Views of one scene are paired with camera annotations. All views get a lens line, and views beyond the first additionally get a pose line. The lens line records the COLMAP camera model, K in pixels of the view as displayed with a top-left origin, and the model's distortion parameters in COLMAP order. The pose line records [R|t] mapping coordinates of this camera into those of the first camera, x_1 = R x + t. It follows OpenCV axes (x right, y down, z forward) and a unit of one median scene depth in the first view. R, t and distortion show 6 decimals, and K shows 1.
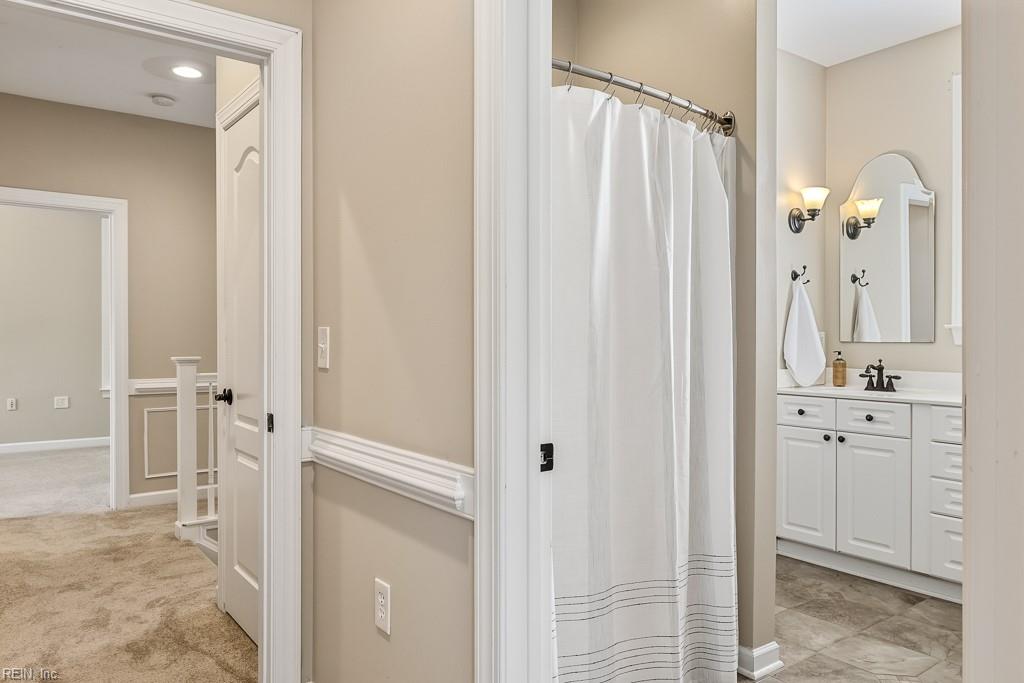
lens RADIAL K [[705.6, 0, 510.6], [0, 705.6, 340.0], [0, 0, 1]] dist [-0.000352, -0.003675]
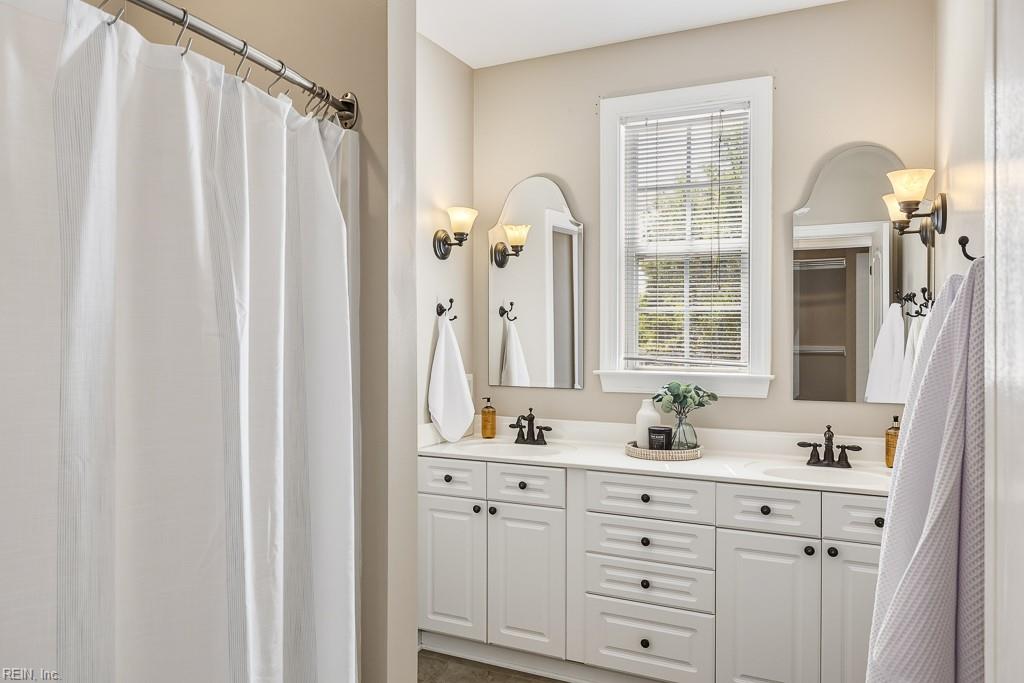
lens RADIAL K [[705.6, 0, 513.3], [0, 705.6, 340.1], [0, 0, 1]] dist [-0.000352, -0.003675]
pose [[0.884102, -0.003910, 0.467278, 0.092918], [0.001923, 0.999987, 0.004729, -0.063257], [-0.467290, -0.003282, 0.884098, 0.231897]]
